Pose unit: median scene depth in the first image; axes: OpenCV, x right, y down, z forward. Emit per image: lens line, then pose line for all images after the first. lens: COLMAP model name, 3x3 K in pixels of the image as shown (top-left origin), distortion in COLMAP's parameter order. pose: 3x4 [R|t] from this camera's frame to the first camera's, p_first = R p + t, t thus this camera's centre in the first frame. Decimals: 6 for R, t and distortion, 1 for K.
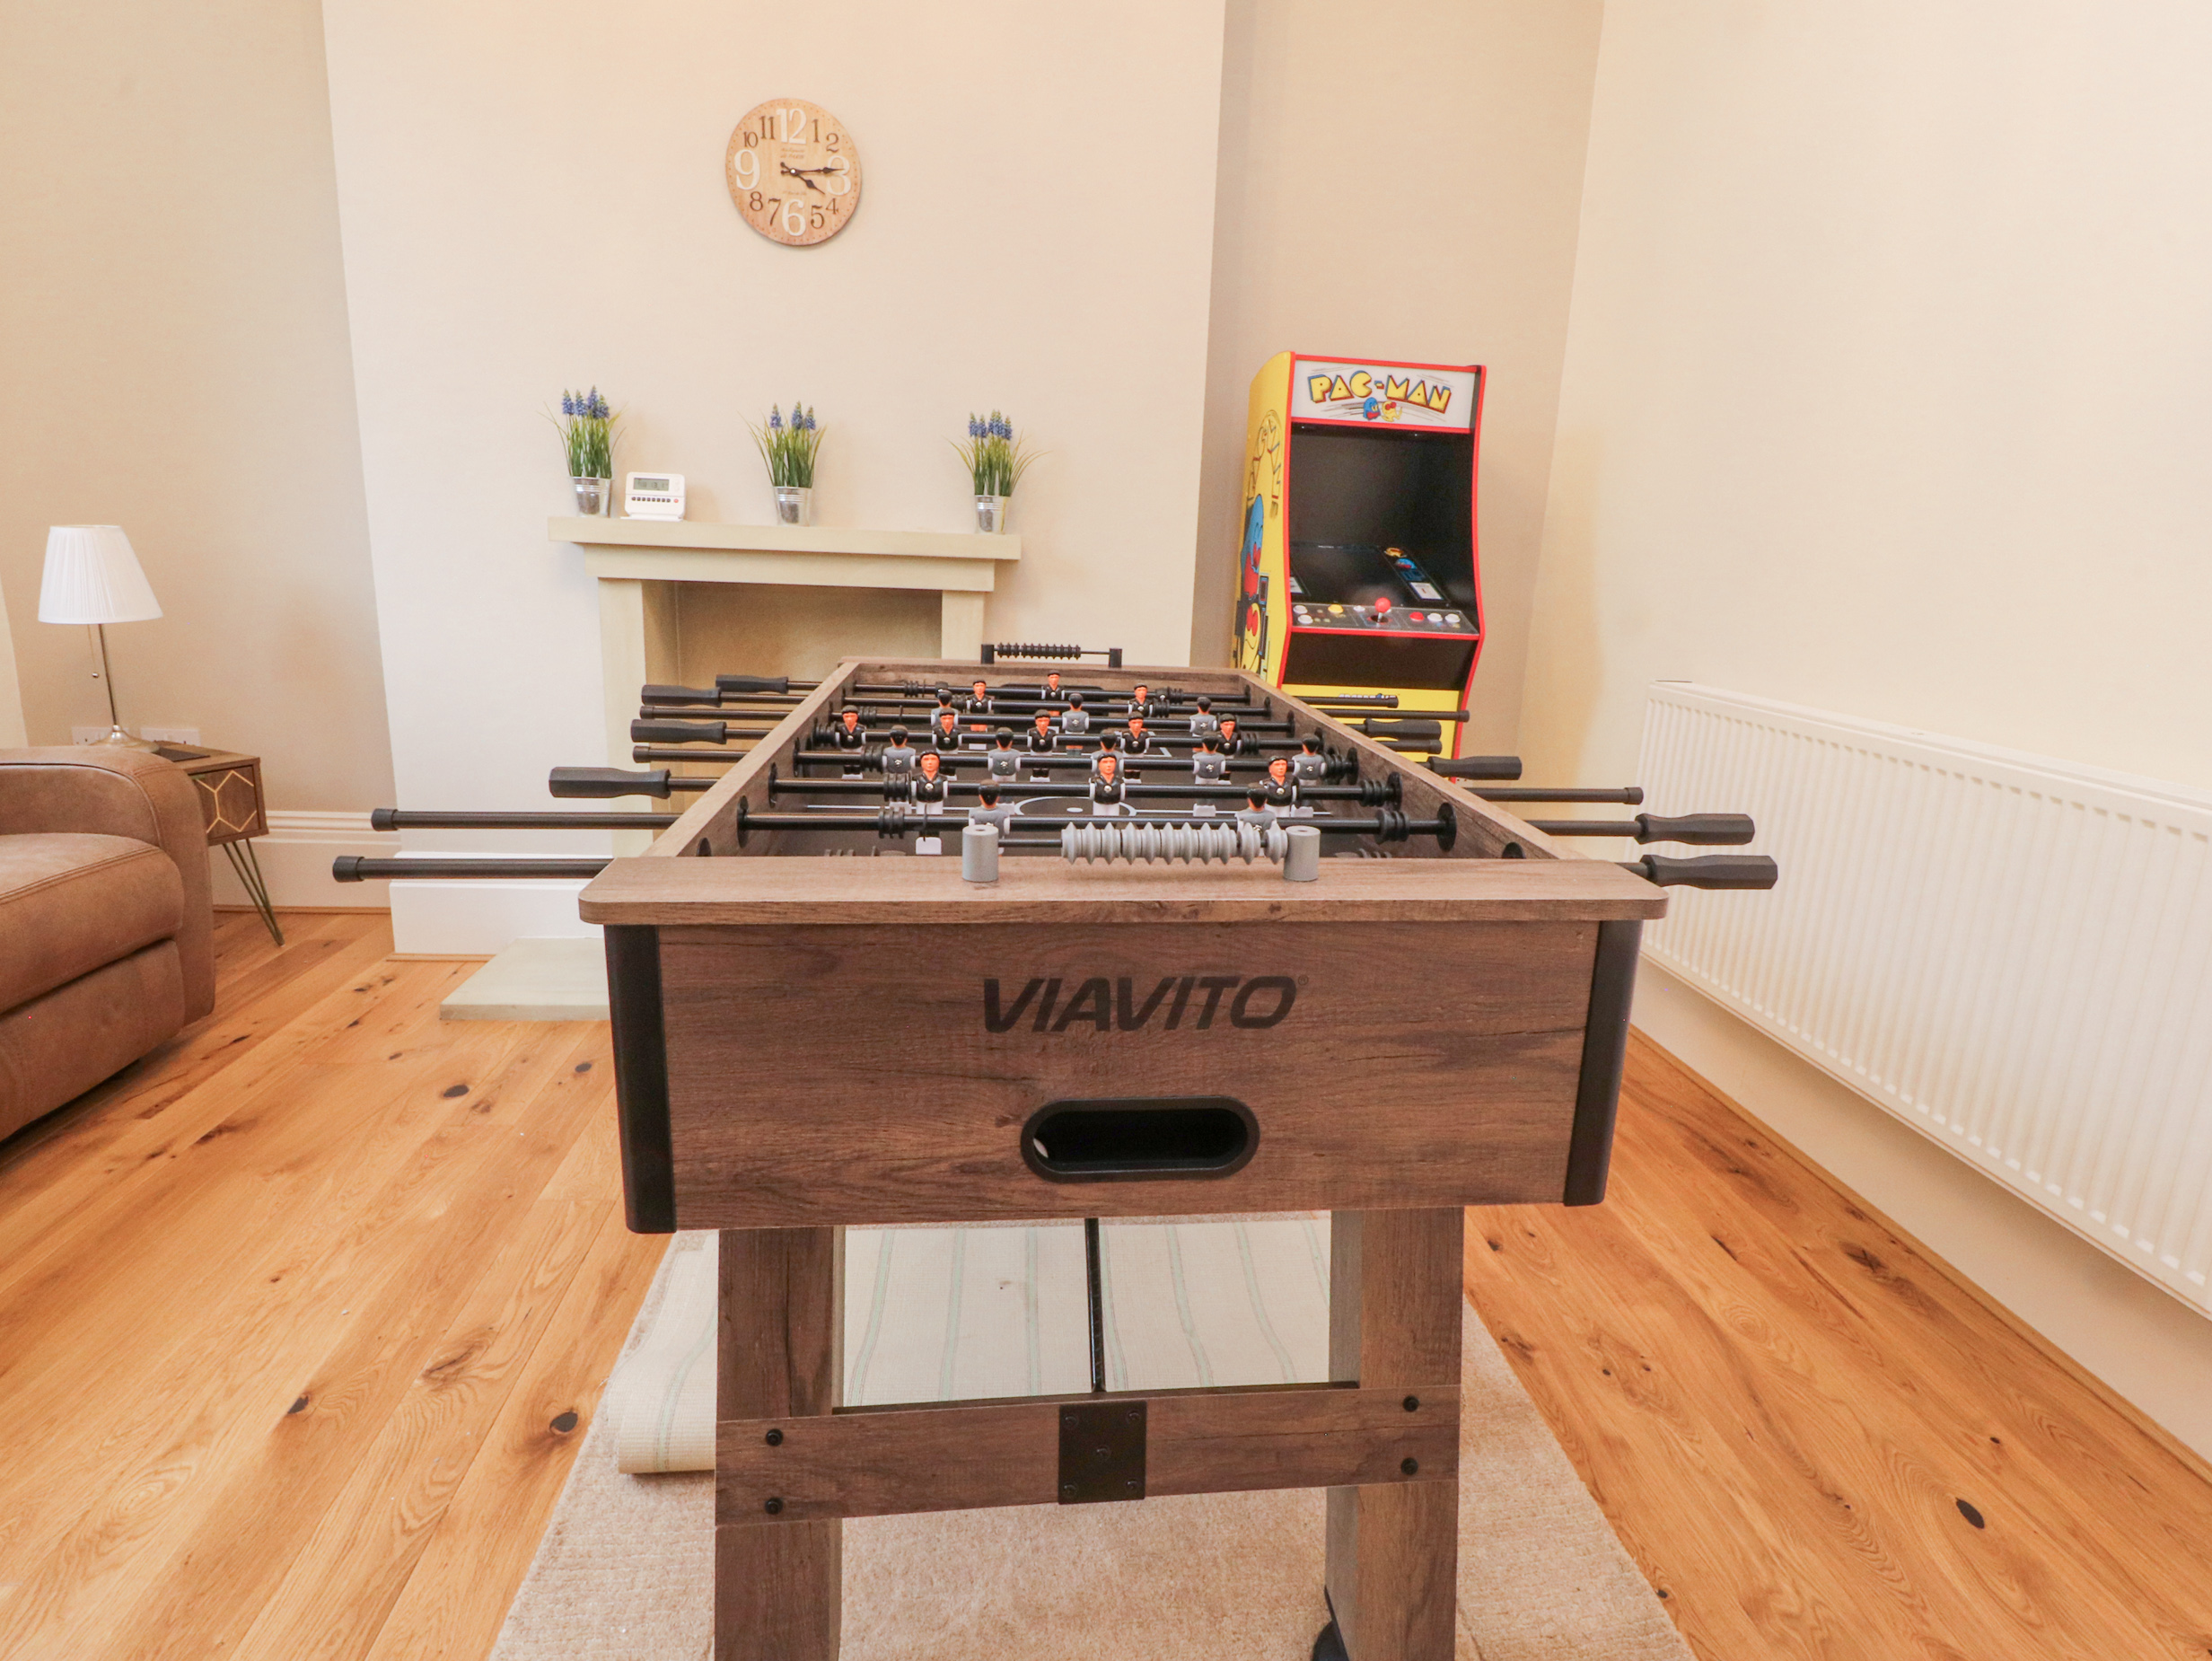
lens RADIAL K [[1133.4, 0, 1111.1], [0, 1133.4, 816.0], [0, 0, 1]] dist [0.005100, -0.013794]
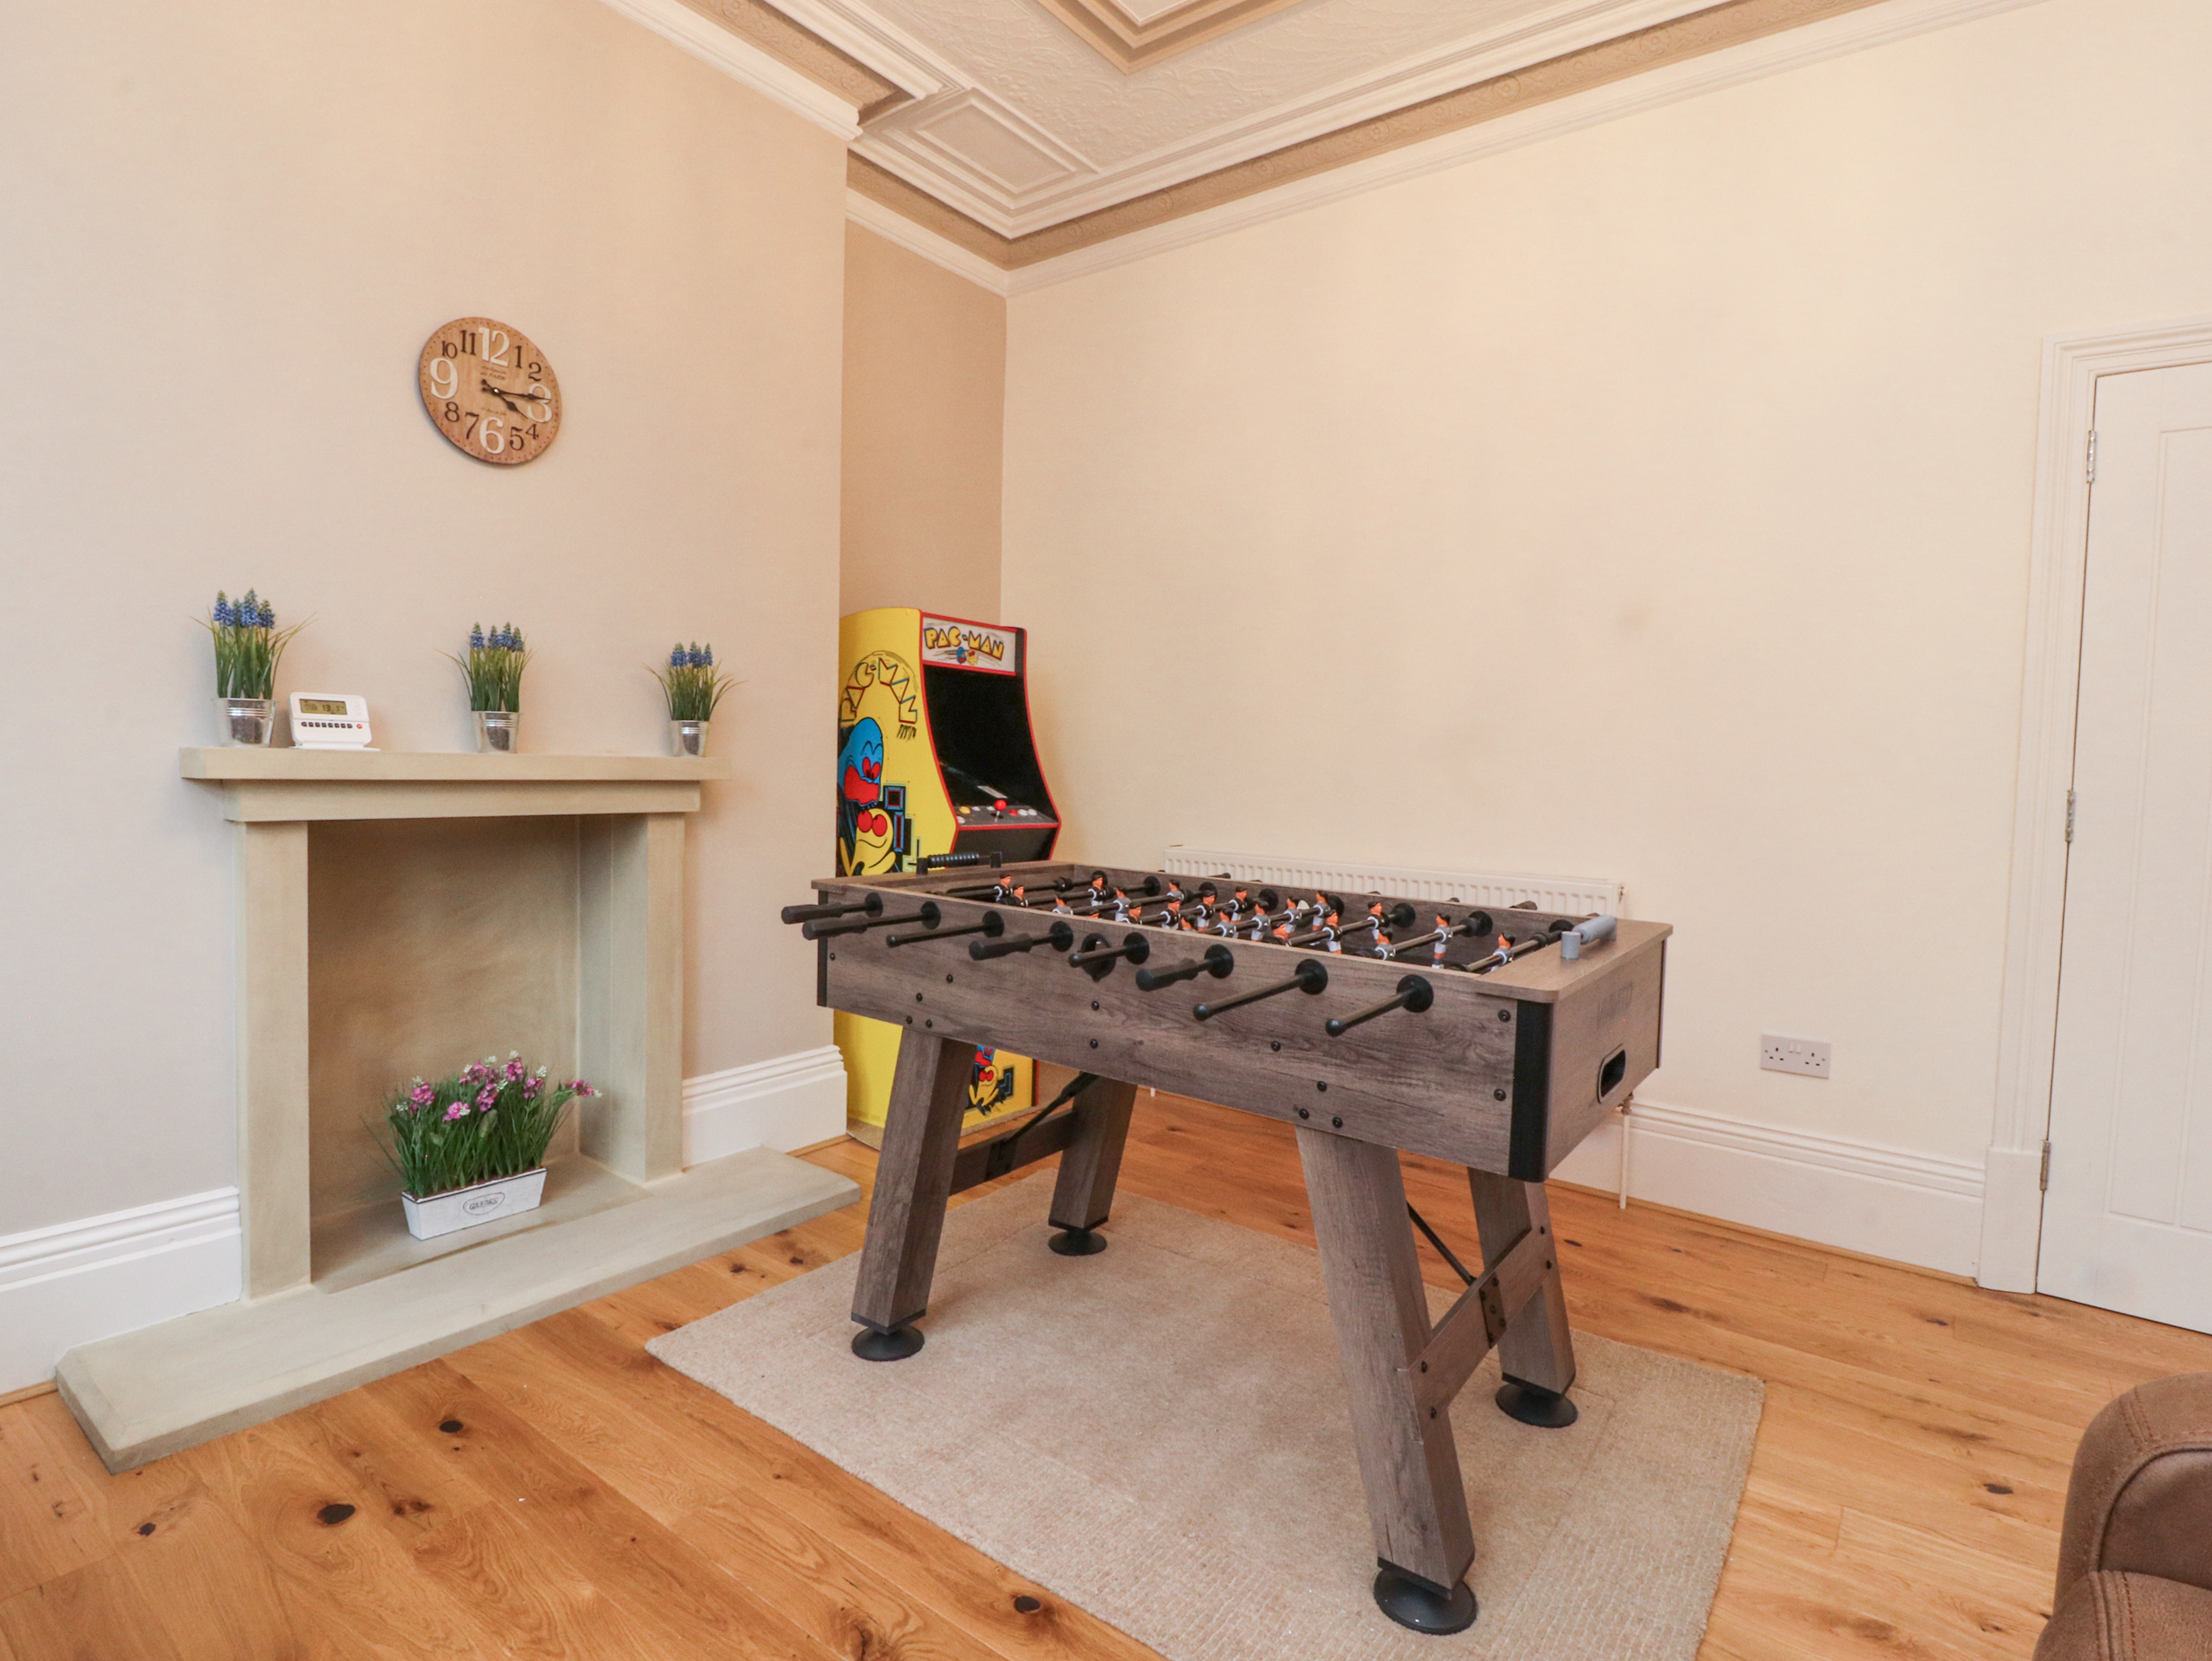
lens RADIAL K [[1133.4, 0, 1111.1], [0, 1133.4, 816.0], [0, 0, 1]] dist [0.005100, -0.013794]
pose [[0.680037, -0.057330, 0.730933, -0.622042], [0.168174, 0.982555, -0.079398, -0.052427], [-0.713630, 0.176918, 0.677815, 0.045501]]
